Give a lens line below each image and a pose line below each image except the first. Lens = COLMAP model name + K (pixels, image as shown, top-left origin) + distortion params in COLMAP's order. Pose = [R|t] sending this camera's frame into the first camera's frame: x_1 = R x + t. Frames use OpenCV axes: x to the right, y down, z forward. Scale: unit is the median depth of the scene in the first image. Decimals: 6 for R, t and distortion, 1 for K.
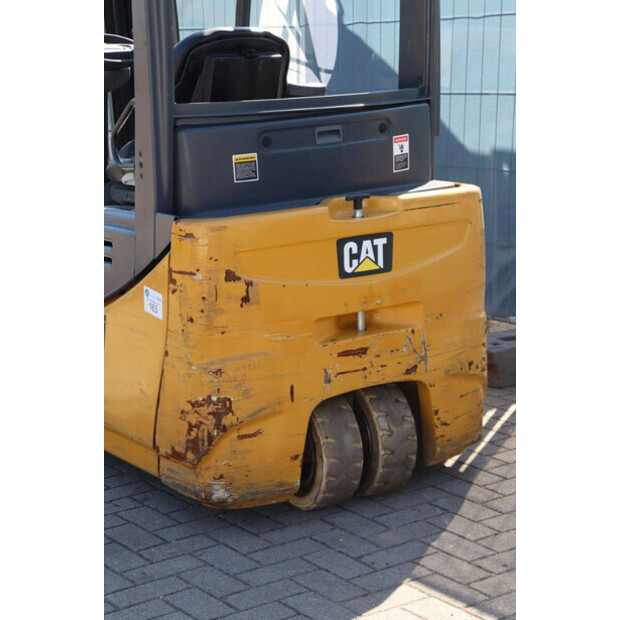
lens RADIAL K [[1461.4, 0, 309.9], [0, 1461.4, 307.2], [0, 0, 1]] dist [0.359732, 0.000000]
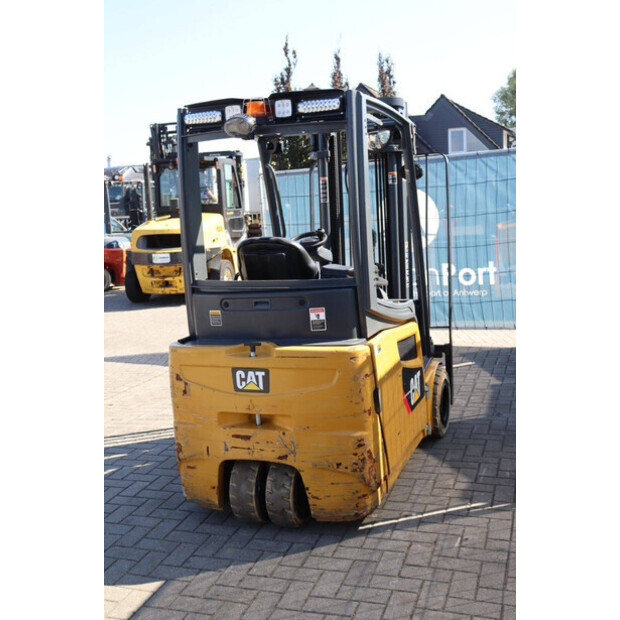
lens RADIAL K [[726.9, 0, 314.3], [0, 726.9, 308.3], [0, 0, 1]] dist [-0.023211, 0.000000]
pose [[0.596003, 0.117832, -0.794290, 0.707062], [-0.125563, 0.990682, 0.052750, -0.165072], [0.793105, 0.068294, 0.605245, 0.557977]]
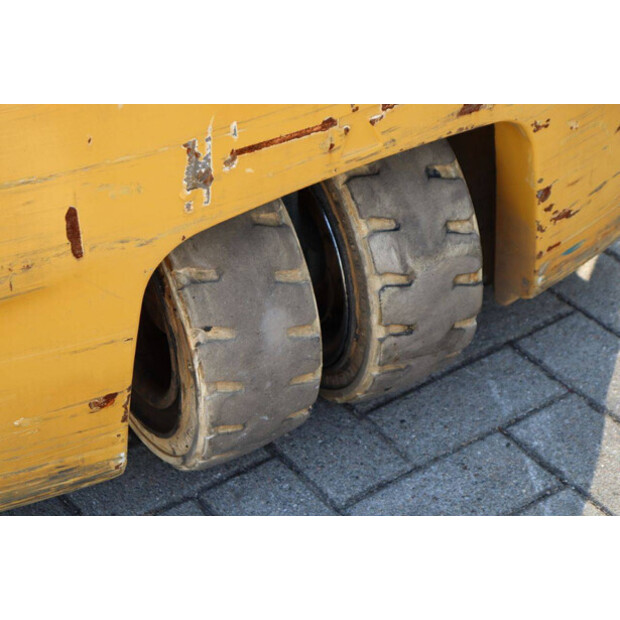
lens RADIAL K [[1461.4, 0, 311.6], [0, 1461.4, 310.9], [0, 0, 1]] dist [0.359732, 0.000000]
pose [[0.999948, 0.009684, -0.003193, 0.035355], [-0.007408, 0.905092, 0.425151, -0.051063], [0.007007, -0.425105, 0.905117, 0.712970]]
